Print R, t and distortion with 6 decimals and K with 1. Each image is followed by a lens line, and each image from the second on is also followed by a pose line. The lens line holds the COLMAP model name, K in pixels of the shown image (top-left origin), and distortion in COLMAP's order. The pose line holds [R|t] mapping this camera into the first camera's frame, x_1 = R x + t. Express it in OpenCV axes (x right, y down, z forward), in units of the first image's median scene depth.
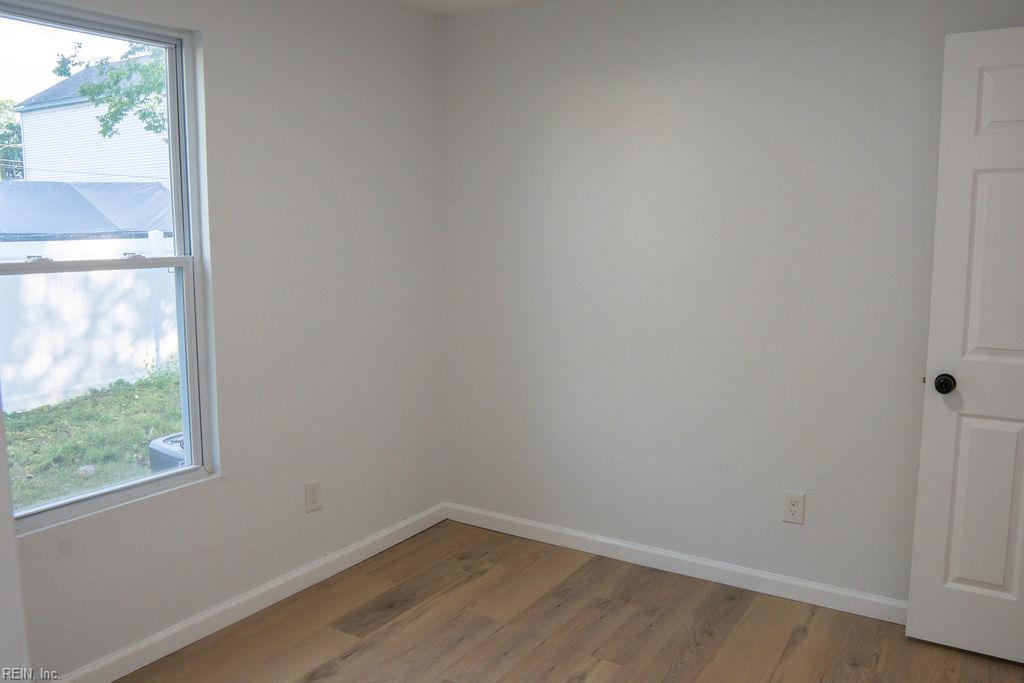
lens RADIAL K [[790.2, 0, 516.5], [0, 790.2, 343.2], [0, 0, 1]] dist [-0.118928, 0.096111]
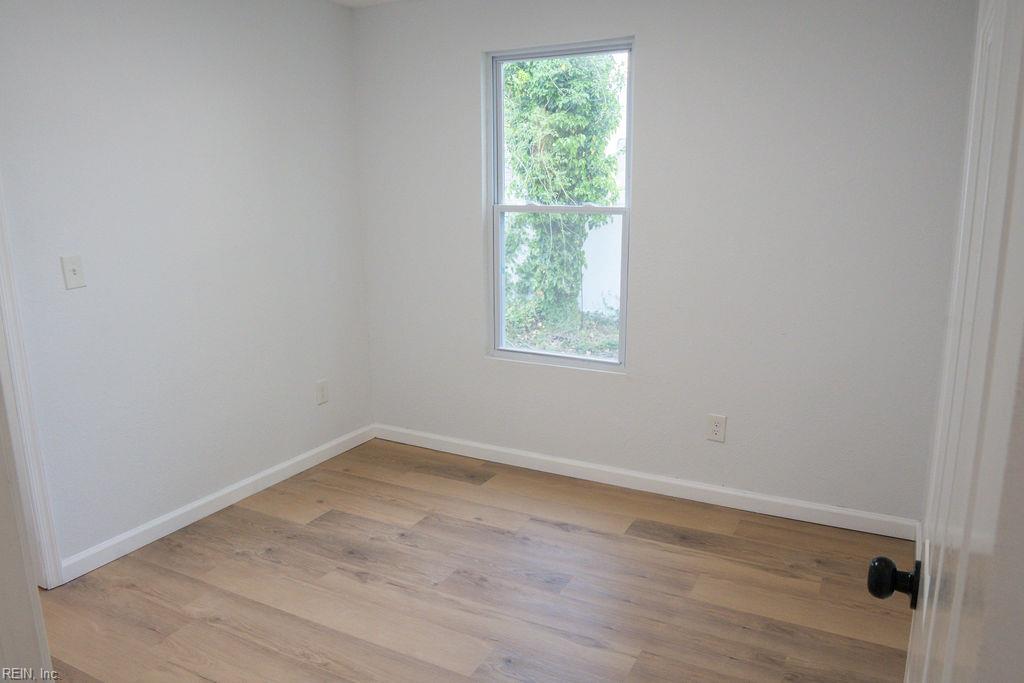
lens RADIAL K [[742.8, 0, 513.1], [0, 742.8, 339.8], [0, 0, 1]] dist [-0.106697, 0.073429]
pose [[0.068024, 0.211338, -0.975043, 0.797260], [-0.127495, 0.971135, 0.201596, -0.113424], [0.989504, 0.110600, 0.093005, 0.661196]]
